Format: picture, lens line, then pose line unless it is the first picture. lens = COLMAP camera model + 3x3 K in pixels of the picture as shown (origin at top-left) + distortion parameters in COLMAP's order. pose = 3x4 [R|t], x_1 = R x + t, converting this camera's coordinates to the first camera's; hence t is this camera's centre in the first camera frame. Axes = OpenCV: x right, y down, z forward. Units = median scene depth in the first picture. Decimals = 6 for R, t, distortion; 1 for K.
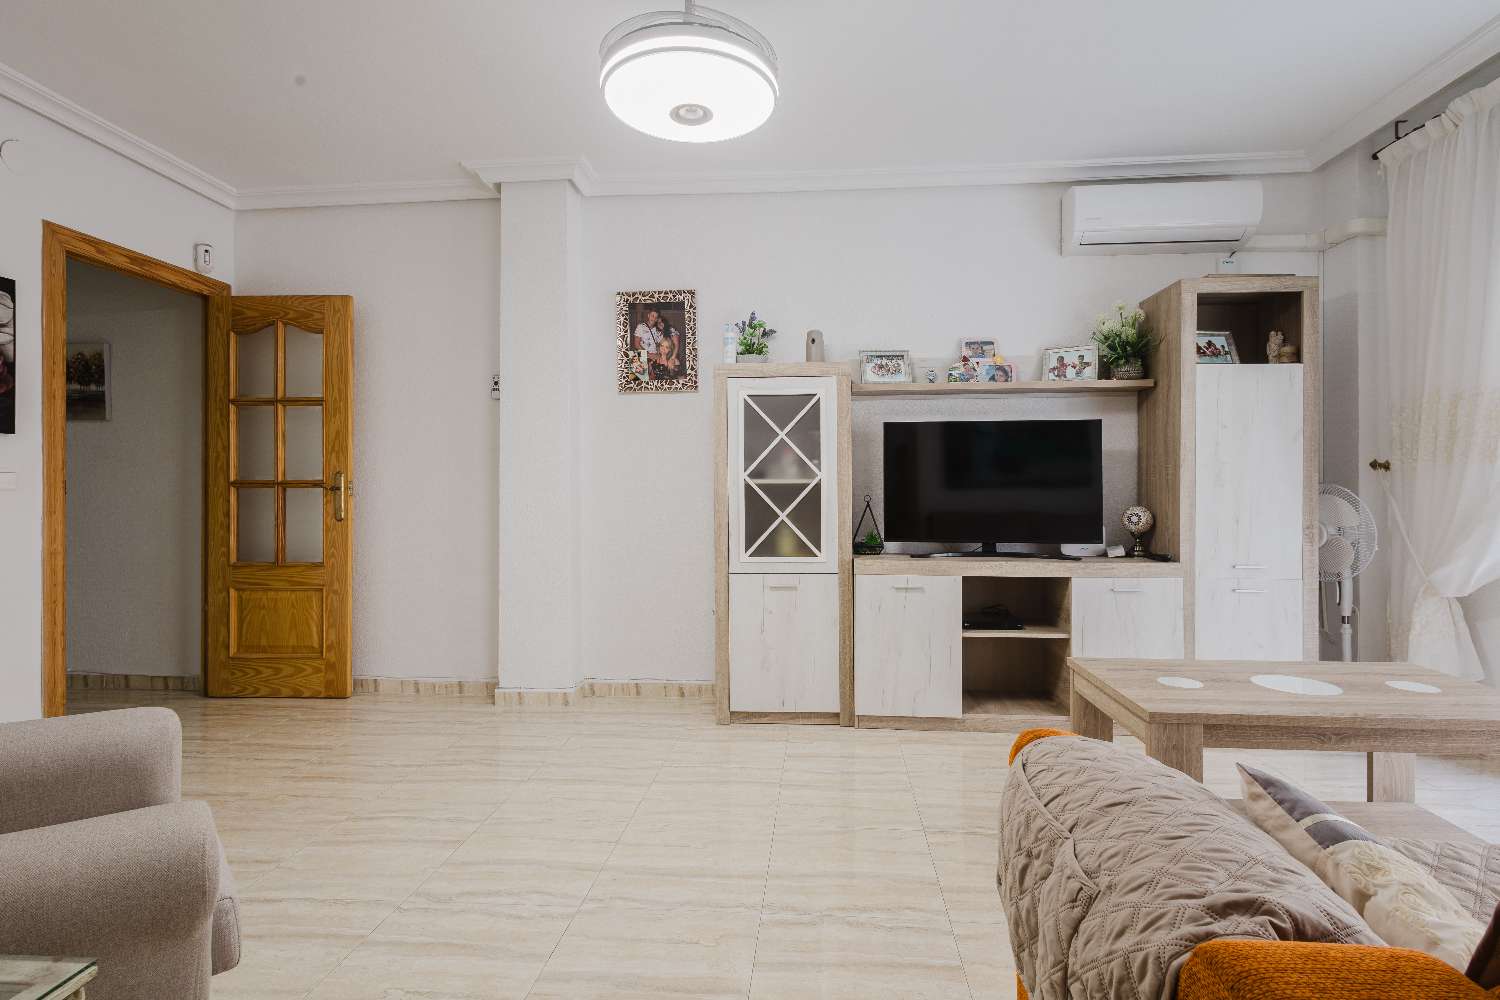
lens RADIAL K [[715.9, 0, 781.4], [0, 715.9, 482.0], [0, 0, 1]] dist [0.015335, -0.003076]
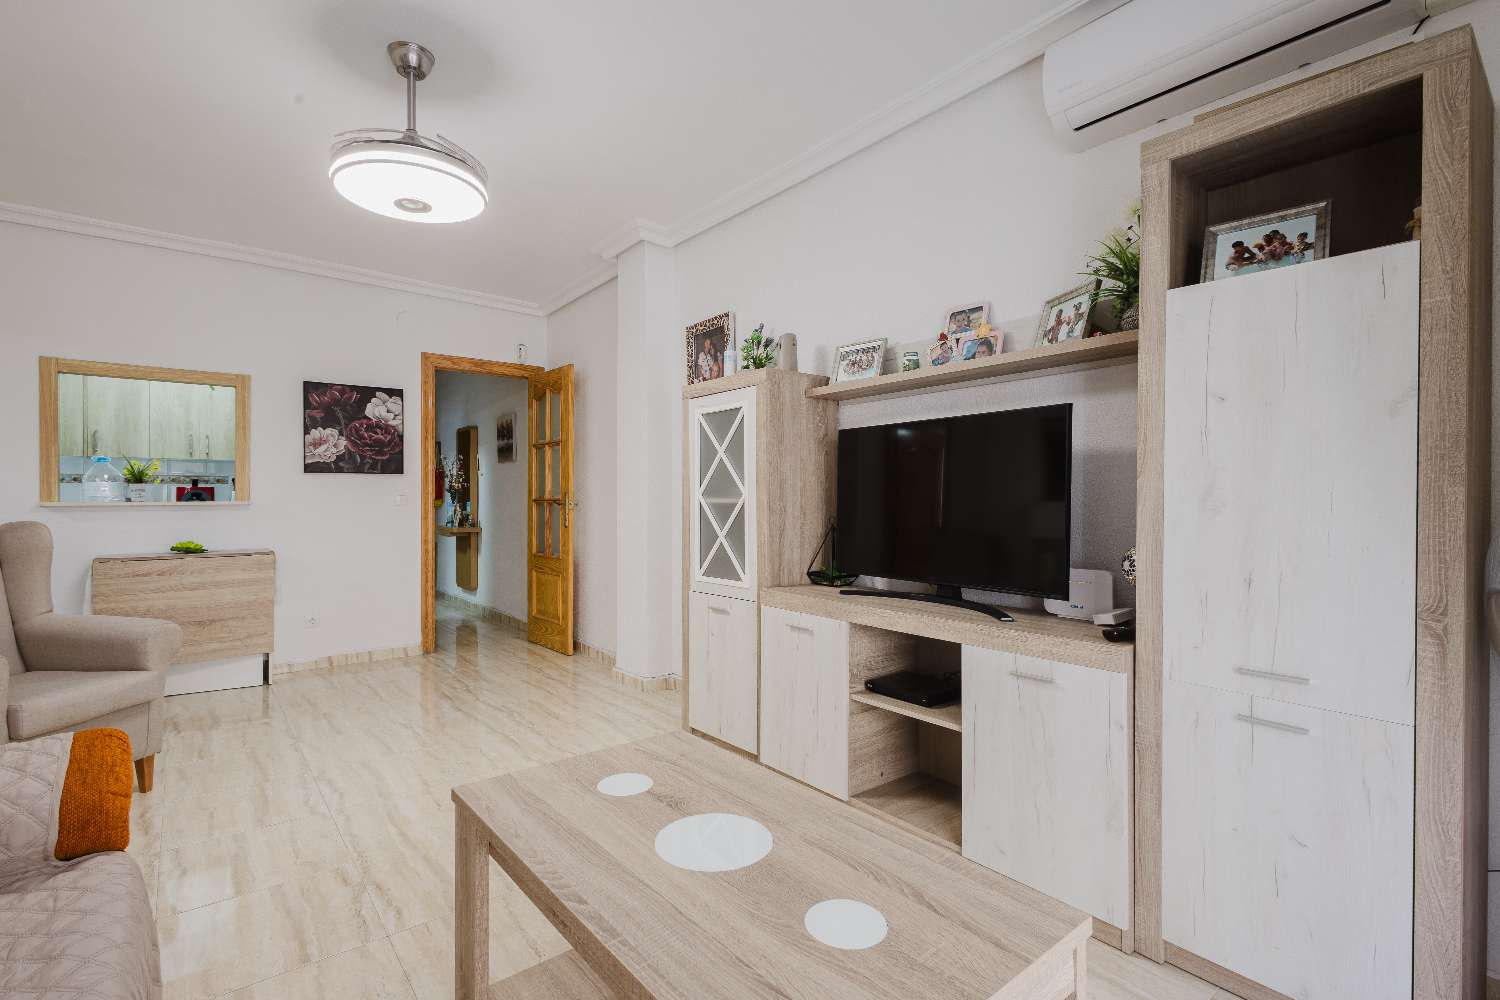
lens RADIAL K [[715.9, 0, 741.7], [0, 715.9, 491.2], [0, 0, 1]] dist [0.015335, -0.003076]
pose [[0.671571, -0.007587, -0.740902, 0.670531], [0.006015, 0.999970, -0.004788, -0.008142], [0.740916, -0.001241, 0.671597, 0.341097]]
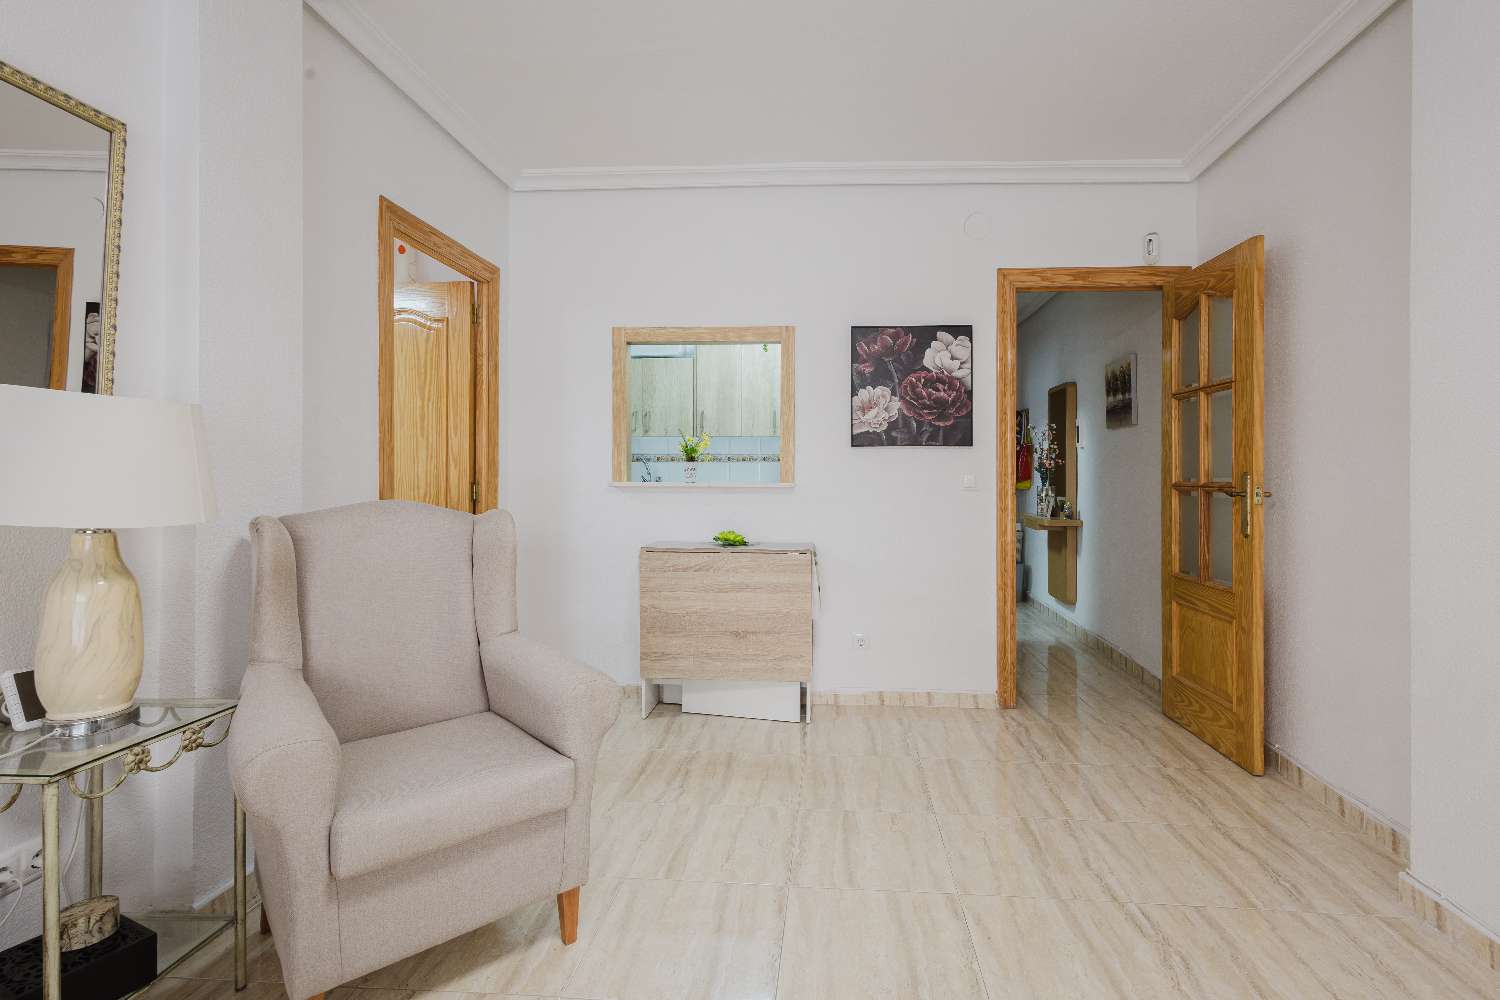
lens RADIAL K [[715.9, 0, 784.0], [0, 715.9, 471.2], [0, 0, 1]] dist [0.015335, -0.003076]
pose [[0.004363, -0.006949, -0.999966, 0.151897], [0.000873, 0.999975, -0.006946, -0.011263], [0.999990, -0.000842, 0.004369, 0.536876]]
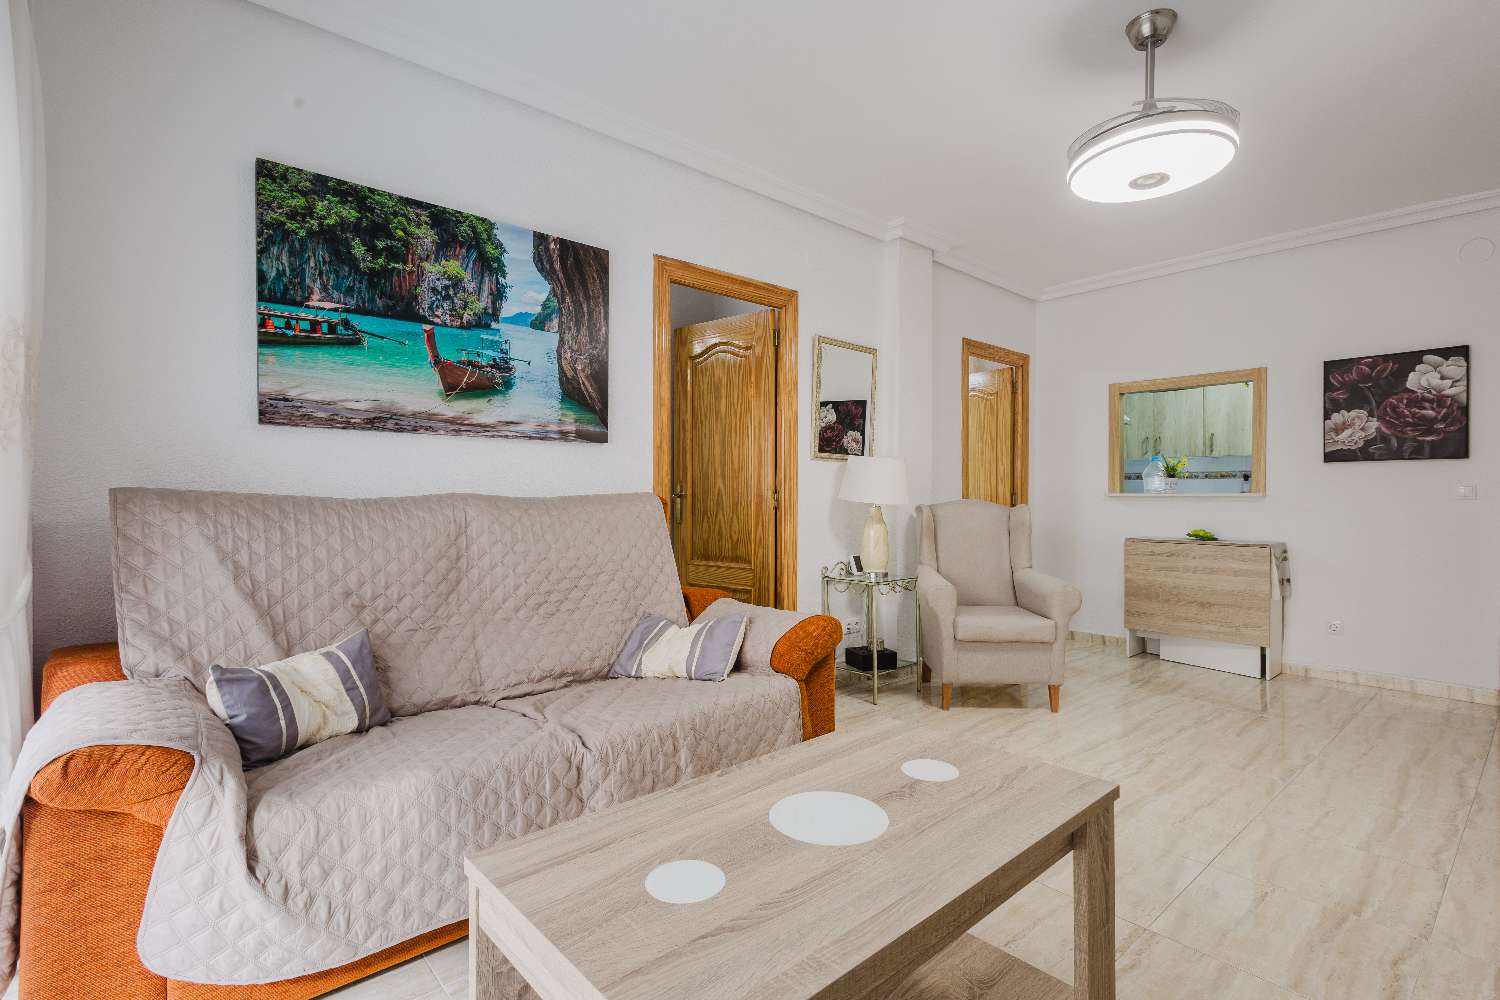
lens RADIAL K [[715.9, 0, 750.1], [0, 715.9, 494.5], [0, 0, 1]] dist [0.015335, -0.003076]
pose [[-0.694237, -0.000681, -0.719746, 0.682180], [-0.000854, 1.000000, -0.000122, 0.001867], [0.719746, 0.000530, -0.694237, 0.785855]]
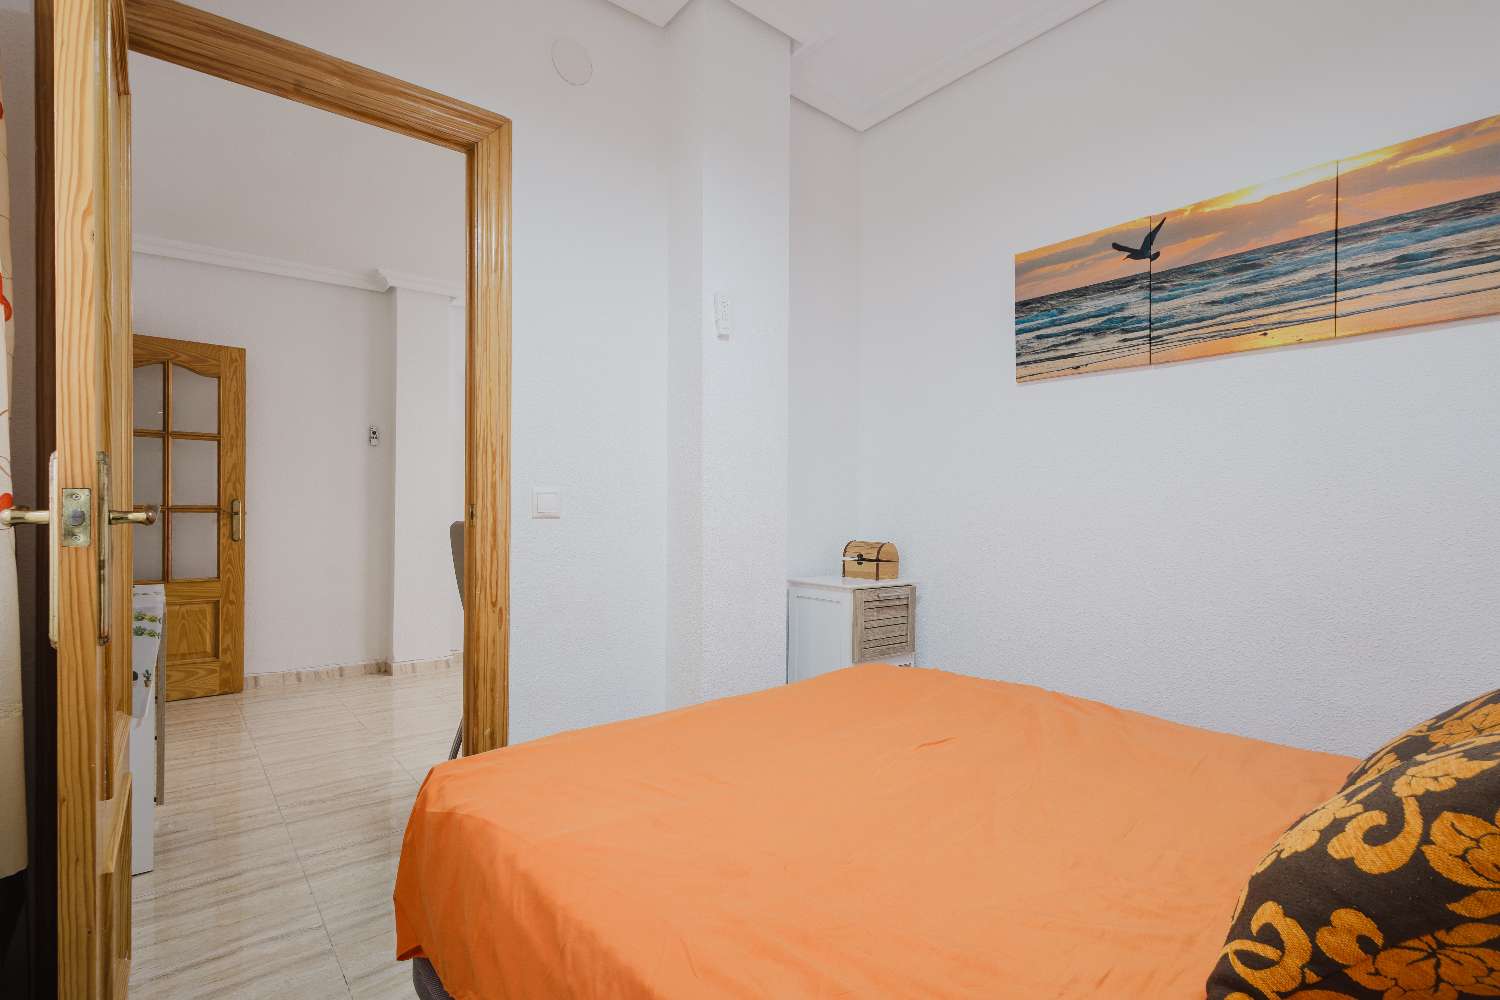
lens RADIAL K [[715.9, 0, 708.7], [0, 715.9, 507.6], [0, 0, 1]] dist [0.015335, -0.003076]
pose [[0.753177, 0.011294, 0.657721, -0.849622], [-0.010487, 0.999932, -0.005161, -0.002515], [-0.657734, -0.003011, 0.753244, -0.404800]]
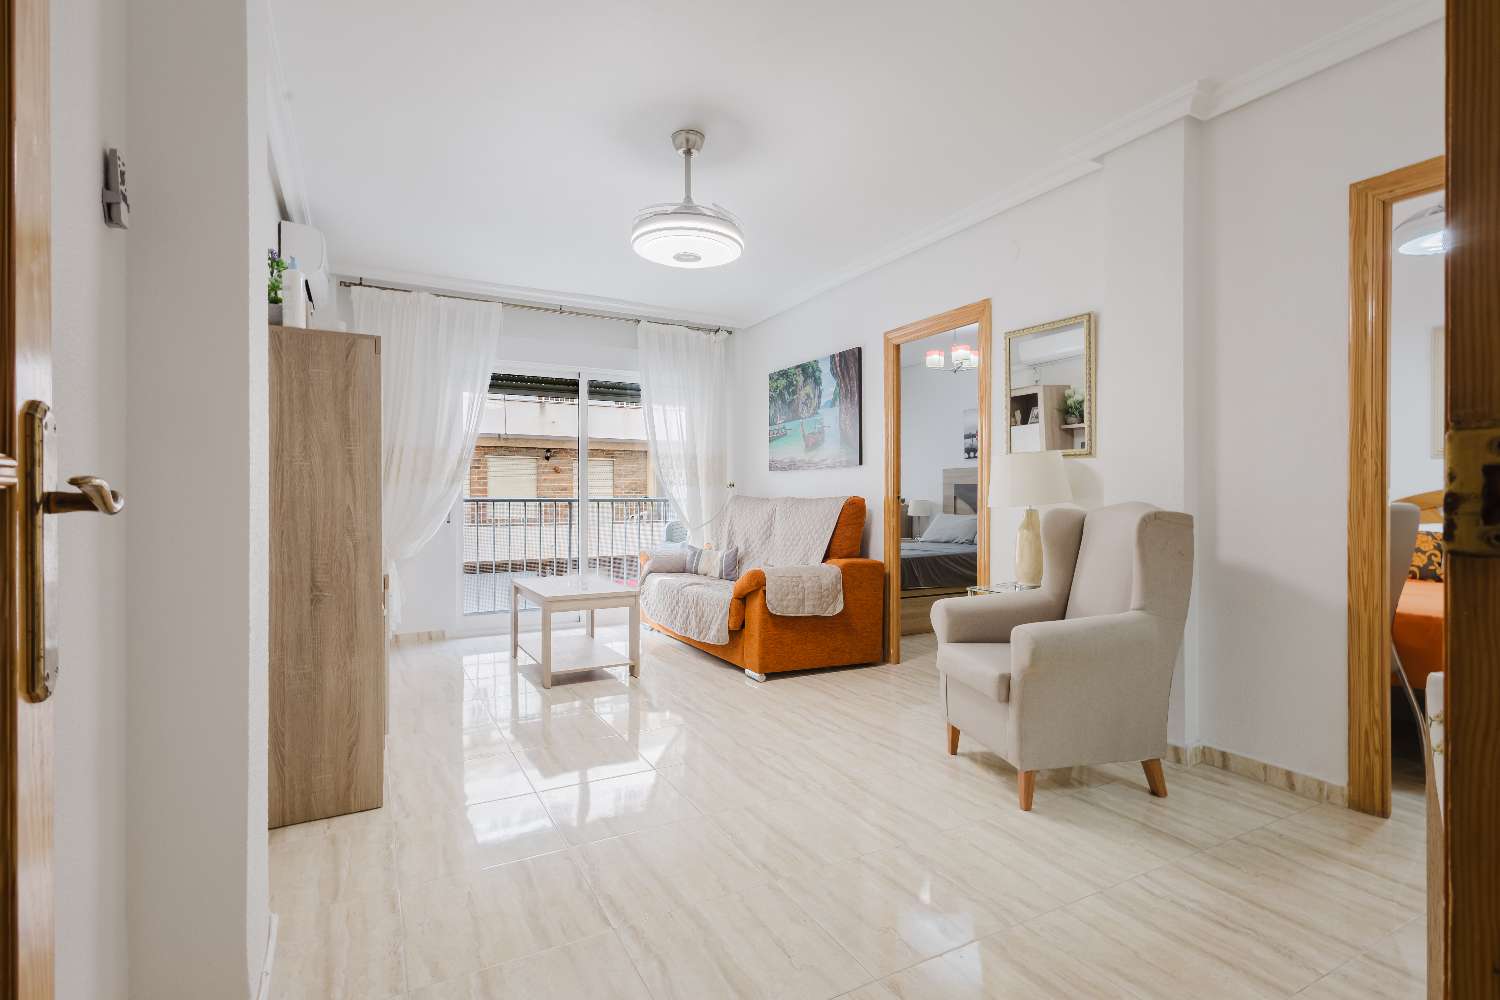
lens RADIAL K [[715.9, 0, 748.5], [0, 715.9, 508.2], [0, 0, 1]] dist [0.015335, -0.003076]
pose [[-0.540144, -0.012328, 0.841482, -0.868445], [-0.004472, 0.999921, 0.011778, 0.007691], [-0.841561, 0.002599, -0.540157, 0.996205]]
